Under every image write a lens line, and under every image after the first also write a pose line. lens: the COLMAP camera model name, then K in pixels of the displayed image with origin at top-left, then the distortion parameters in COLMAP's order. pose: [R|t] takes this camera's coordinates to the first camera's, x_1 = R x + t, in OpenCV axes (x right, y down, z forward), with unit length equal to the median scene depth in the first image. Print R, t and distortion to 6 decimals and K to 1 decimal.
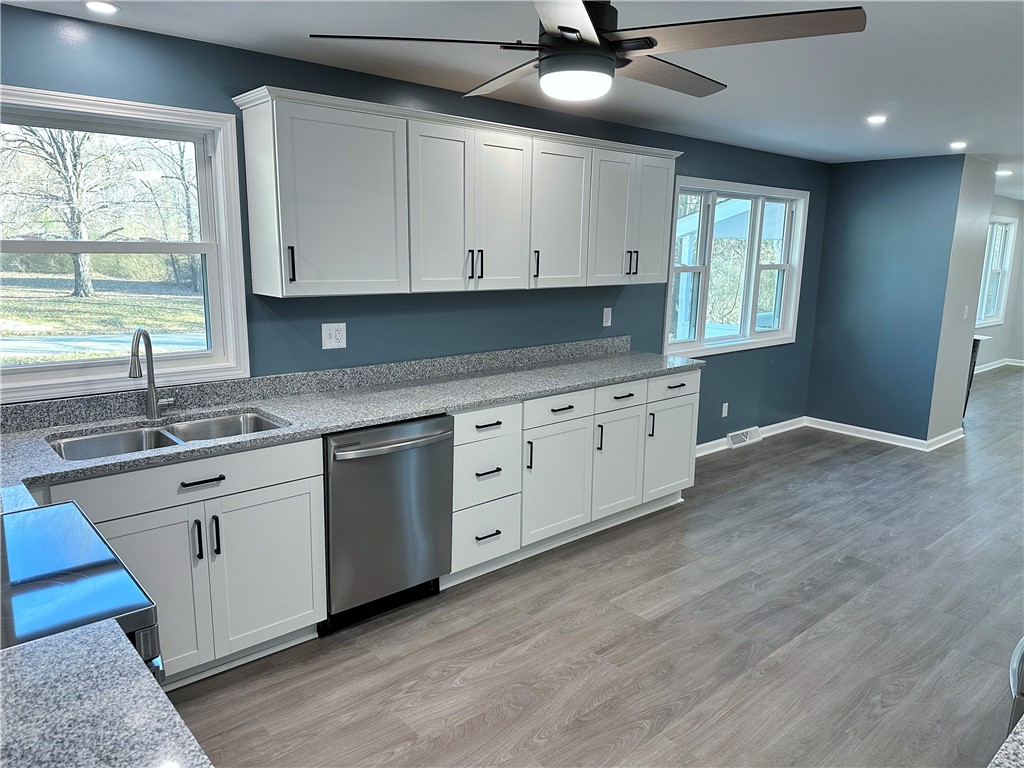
lens RADIAL K [[722.6, 0, 512.0], [0, 722.6, 384.0], [0, 0, 1]] dist [0.073951, -0.082545]
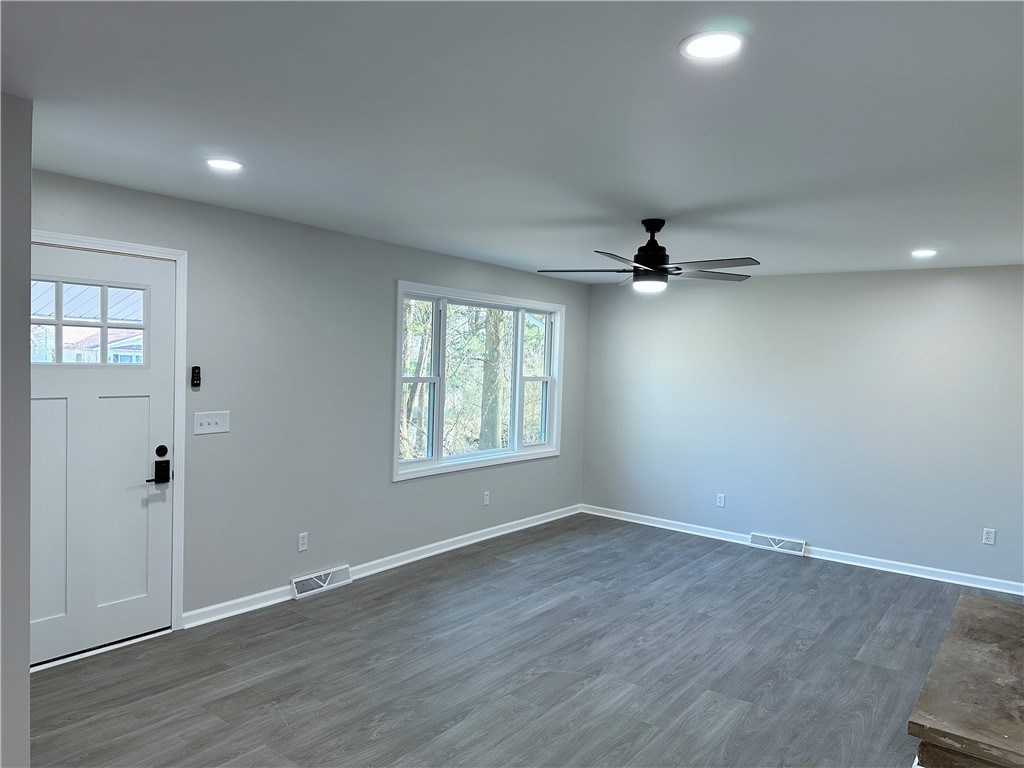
lens RADIAL K [[708.3, 0, 512.0], [0, 708.3, 384.0], [0, 0, 1]] dist [0.086395, -0.095050]
pose [[0.980302, 0.006775, 0.197387, 1.195320], [0.023455, 0.988346, -0.150408, -0.122571], [-0.196106, 0.152075, 0.968719, 0.856829]]
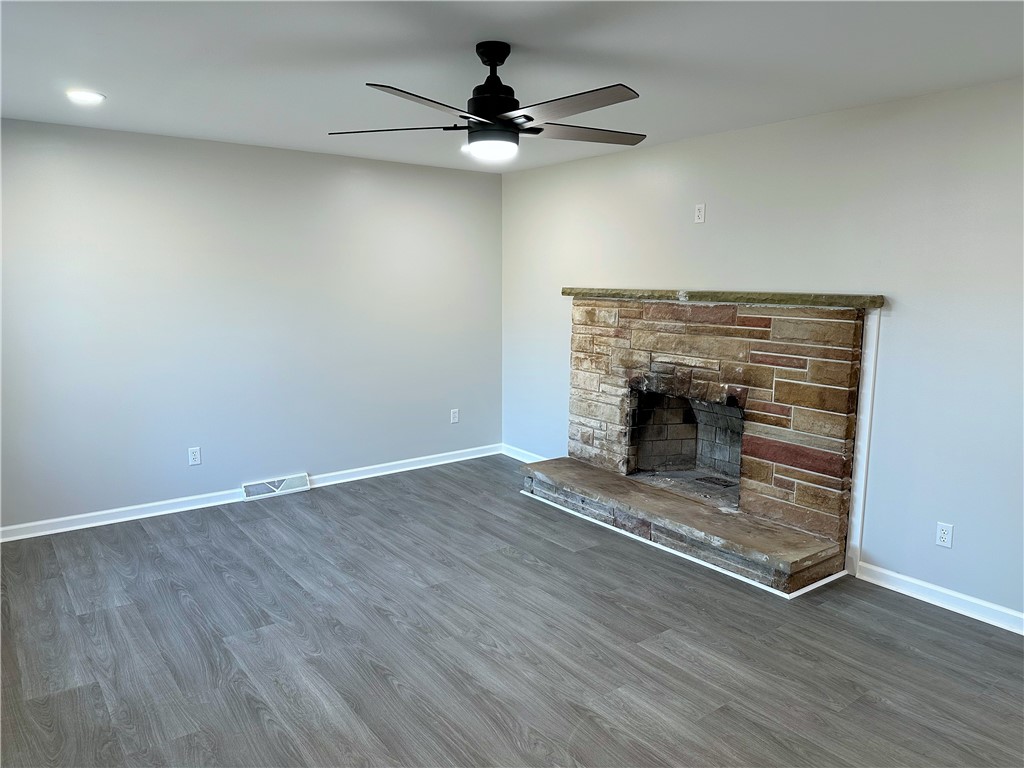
lens RADIAL K [[708.3, 0, 512.0], [0, 708.3, 384.0], [0, 0, 1]] dist [0.086395, -0.095050]
pose [[0.084191, -0.171053, 0.981658, 0.910855], [0.185927, 0.970551, 0.153172, -0.279981], [-0.978950, 0.169621, 0.113515, 1.645158]]
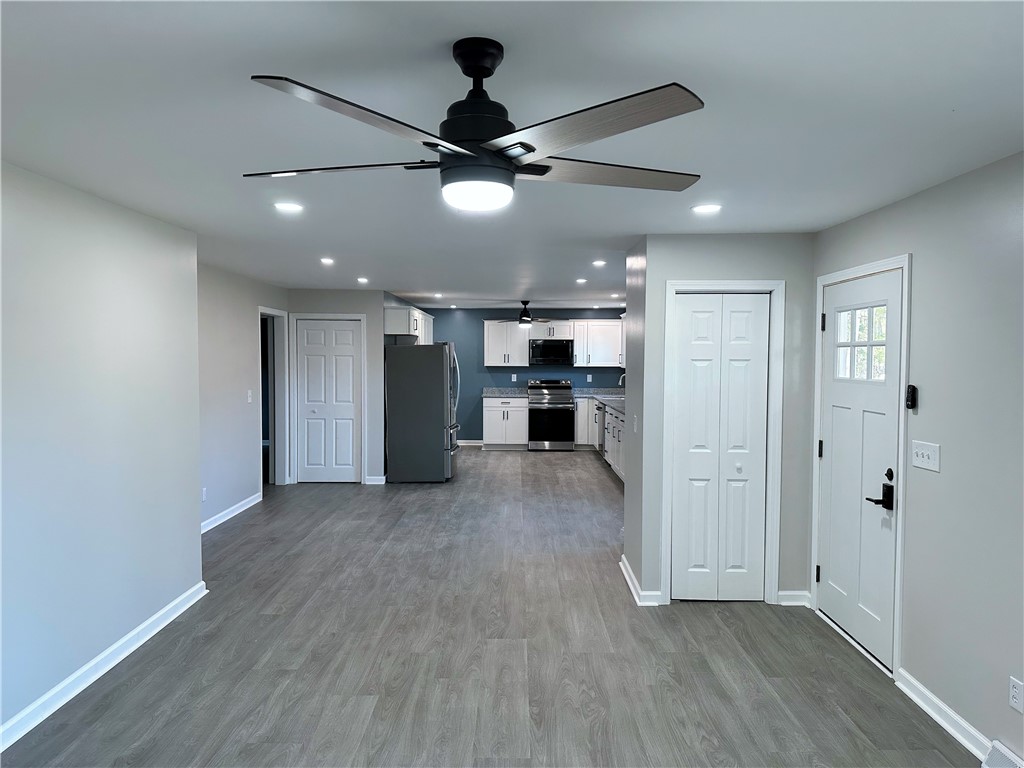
lens RADIAL K [[708.3, 0, 512.0], [0, 708.3, 384.0], [0, 0, 1]] dist [0.086395, -0.095050]
pose [[-0.671172, 0.007776, -0.741261, 1.849866], [-0.159335, 0.975060, 0.154499, -0.343706], [0.723975, 0.221804, -0.653194, 2.010884]]
